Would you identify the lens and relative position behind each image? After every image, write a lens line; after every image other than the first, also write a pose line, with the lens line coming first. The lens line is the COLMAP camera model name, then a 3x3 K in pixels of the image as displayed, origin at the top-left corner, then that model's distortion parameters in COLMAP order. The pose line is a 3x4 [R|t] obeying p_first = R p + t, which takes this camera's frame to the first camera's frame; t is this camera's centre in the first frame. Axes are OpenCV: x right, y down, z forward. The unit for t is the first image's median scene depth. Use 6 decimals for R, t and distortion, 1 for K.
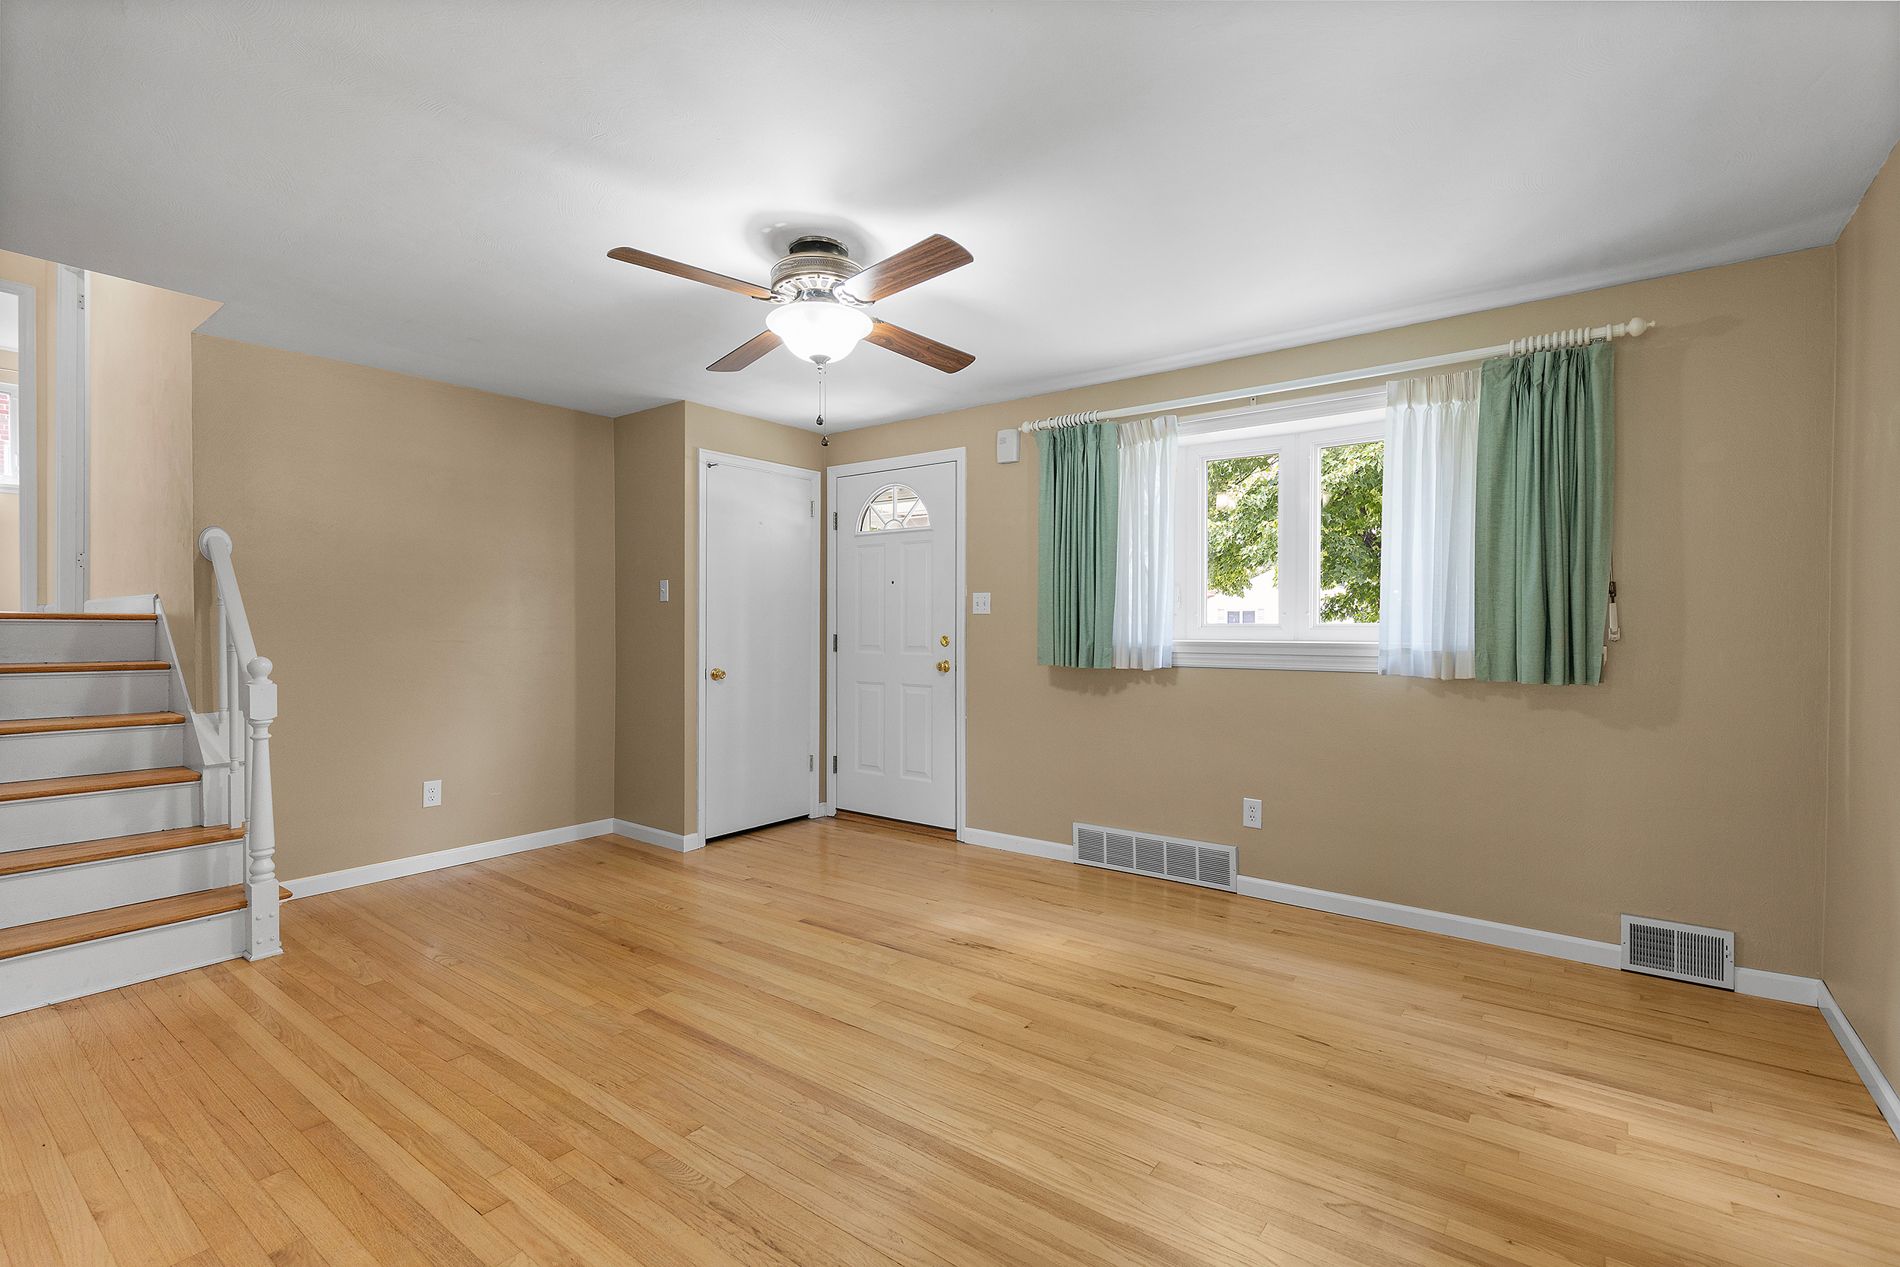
lens RADIAL K [[857.4, 0, 960.9], [0, 857.4, 633.7], [0, 0, 1]] dist [0.003215, 0.000169]
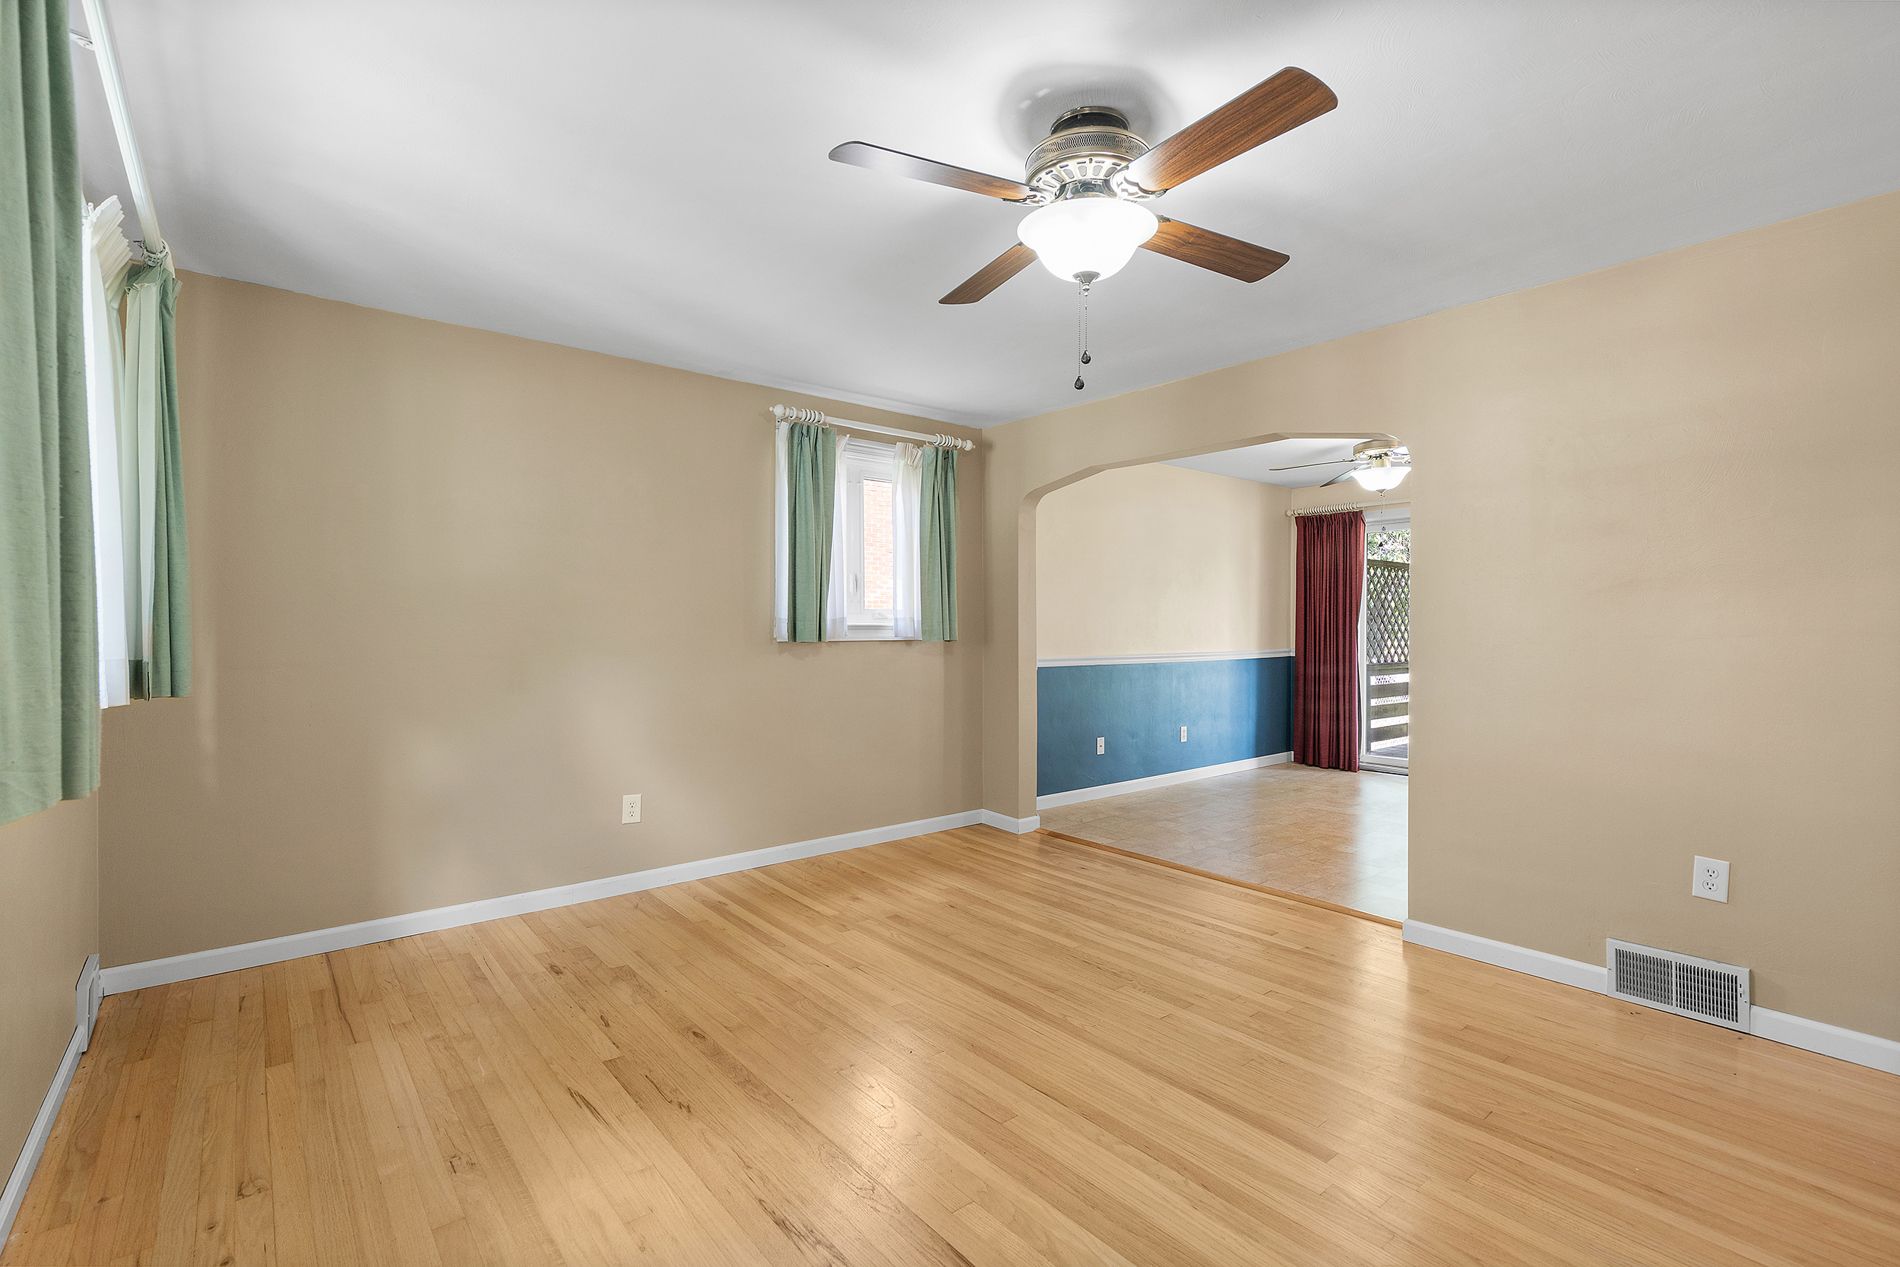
lens RADIAL K [[857.4, 0, 960.9], [0, 857.4, 633.7], [0, 0, 1]] dist [0.003215, 0.000169]
pose [[-0.971540, -0.004957, 0.236824, -0.223761], [-0.002103, 0.999922, 0.012301, -0.010137], [-0.236866, 0.011453, -0.971475, 1.666350]]
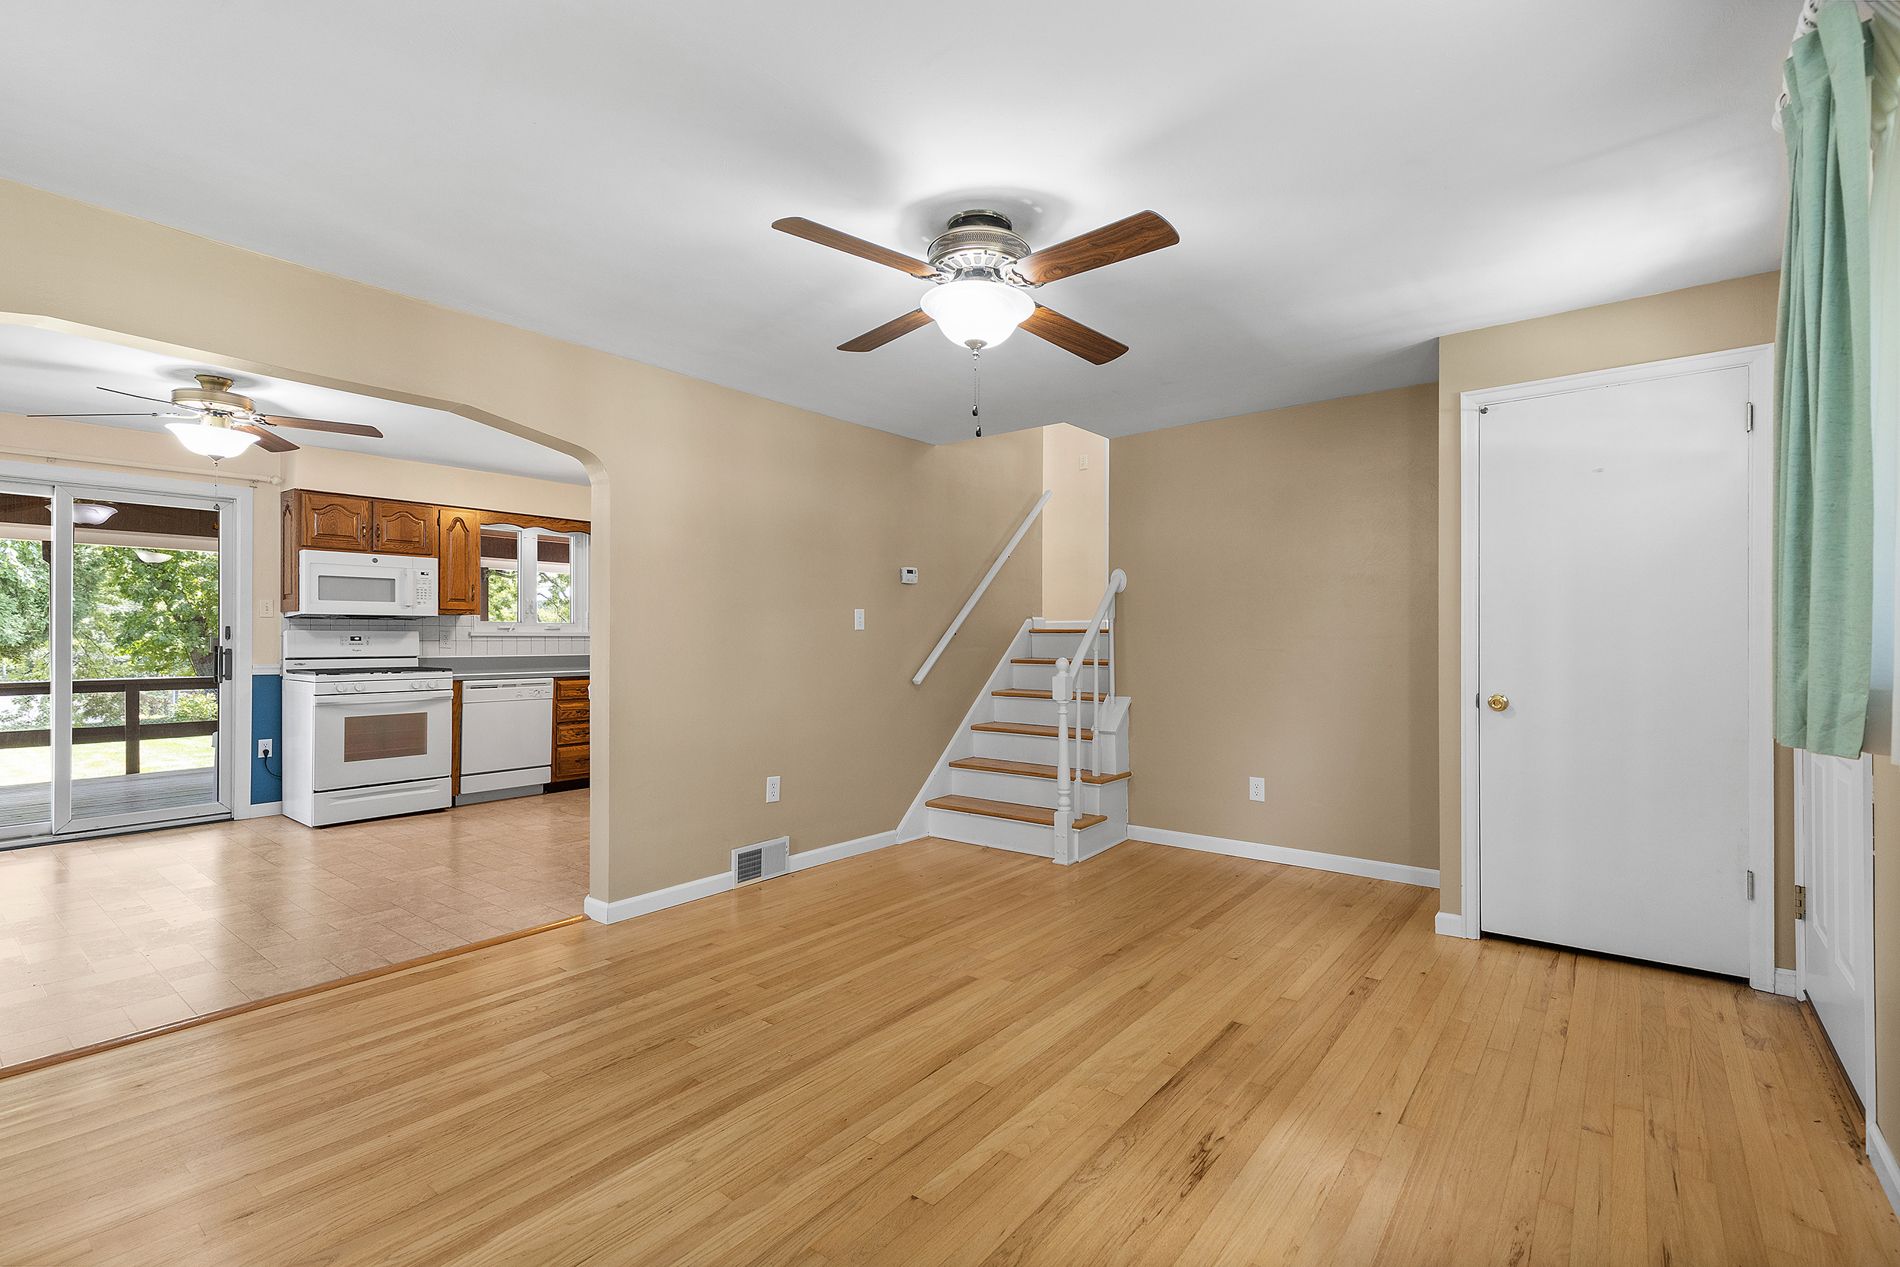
lens RADIAL K [[857.4, 0, 960.9], [0, 857.4, 633.7], [0, 0, 1]] dist [0.003215, 0.000169]
pose [[-0.024776, -0.005999, -0.999675, 0.708521], [-0.006510, 0.999962, -0.005839, -0.003543], [0.999672, 0.006364, -0.024814, 0.947747]]
